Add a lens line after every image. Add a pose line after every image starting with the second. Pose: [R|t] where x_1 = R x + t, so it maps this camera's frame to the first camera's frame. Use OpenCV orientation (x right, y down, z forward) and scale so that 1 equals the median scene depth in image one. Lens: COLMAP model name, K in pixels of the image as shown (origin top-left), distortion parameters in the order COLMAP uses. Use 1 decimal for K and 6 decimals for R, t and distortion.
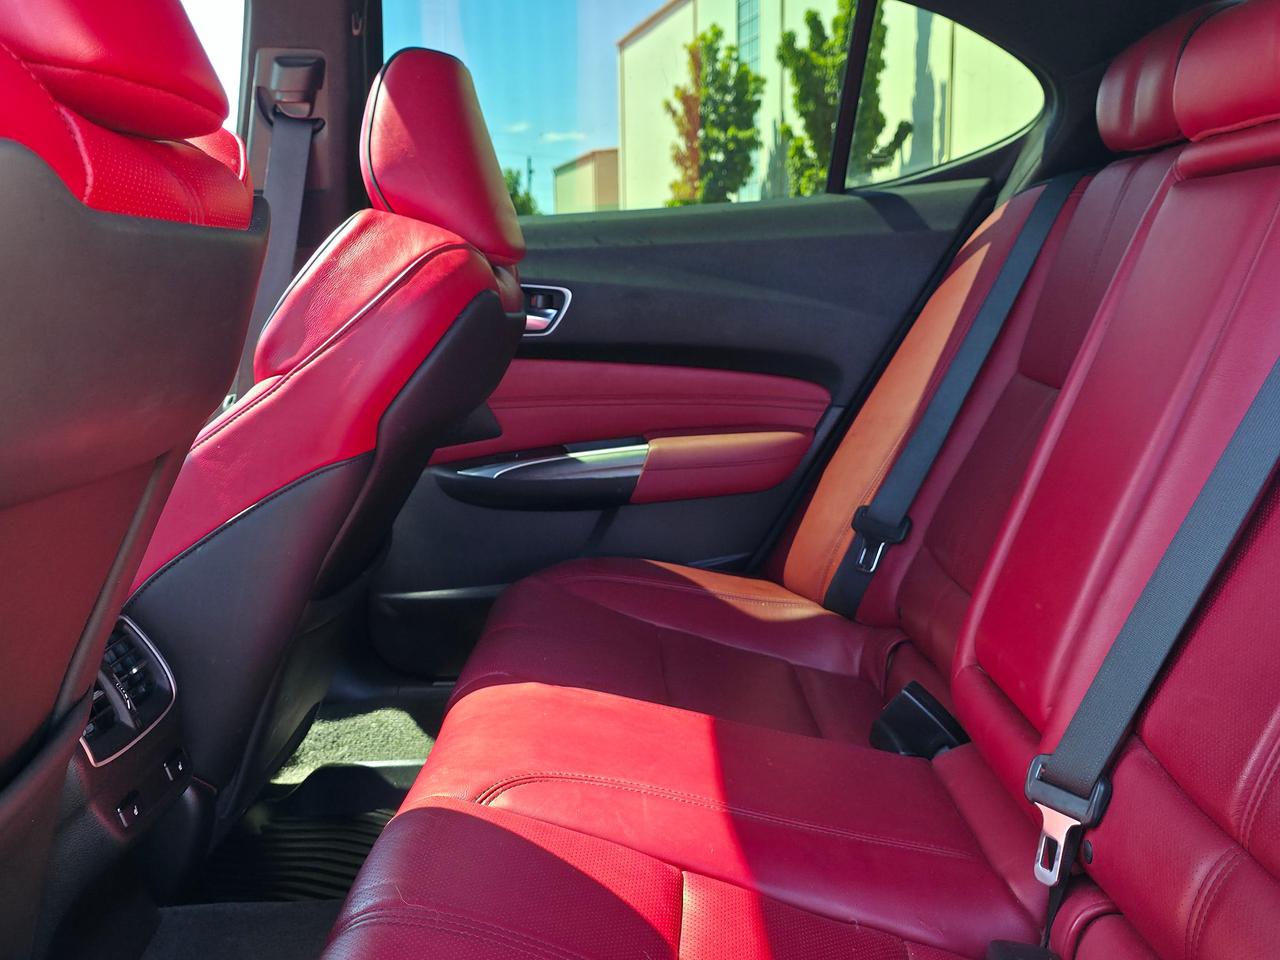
lens RADIAL K [[1343.9, 0, 640.0], [0, 1343.9, 480.0], [0, 0, 1]] dist [0.052112, -0.043222]
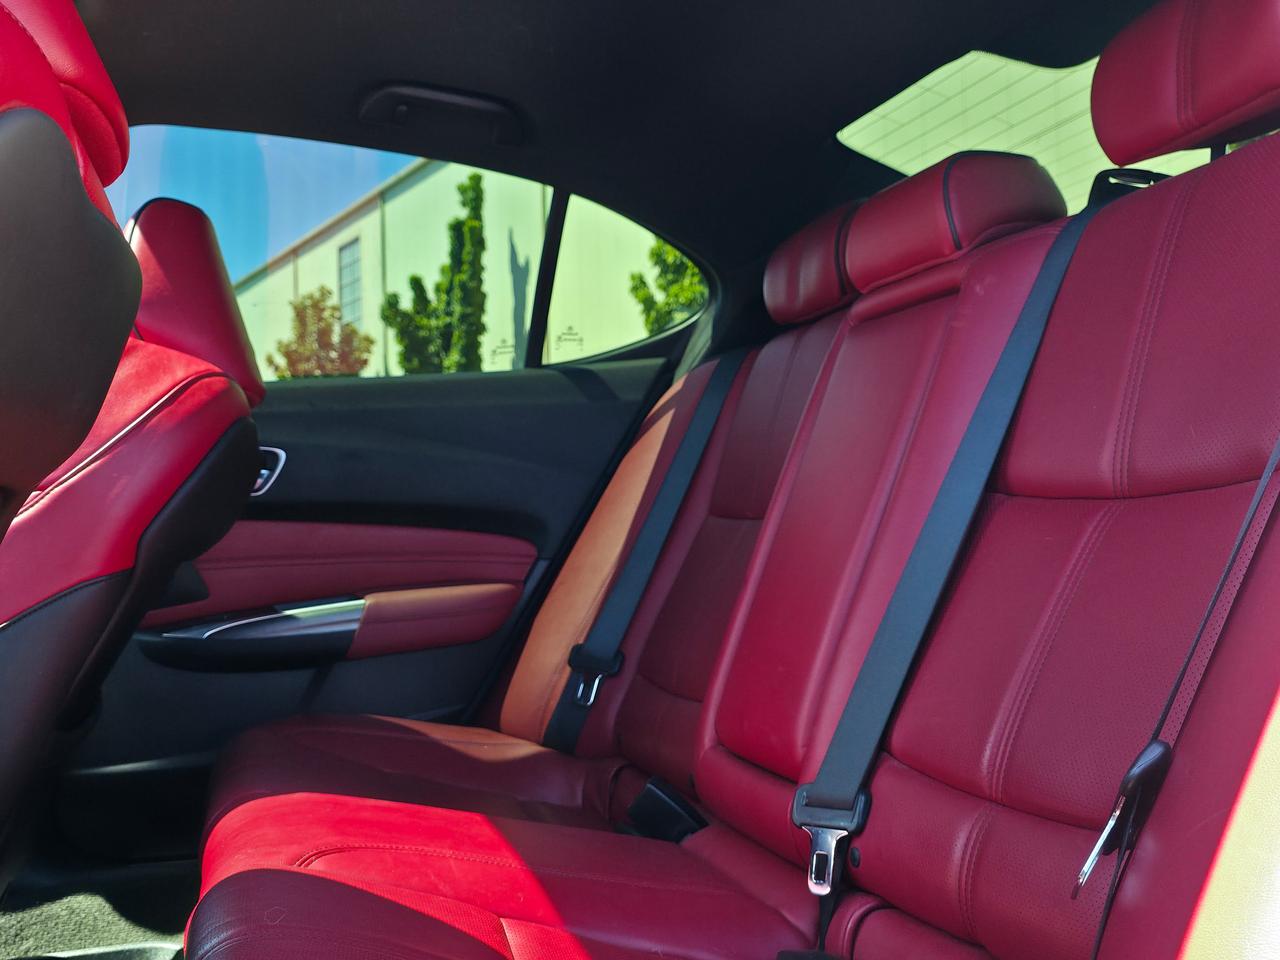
lens RADIAL K [[1331.3, 0, 640.0], [0, 1331.3, 480.0], [0, 0, 1]] dist [0.071480, -0.190829]
pose [[0.961614, -0.001944, 0.274398, -0.076216], [0.049589, 0.984742, -0.166805, 0.069075], [-0.269887, 0.174010, 0.947038, -0.038792]]
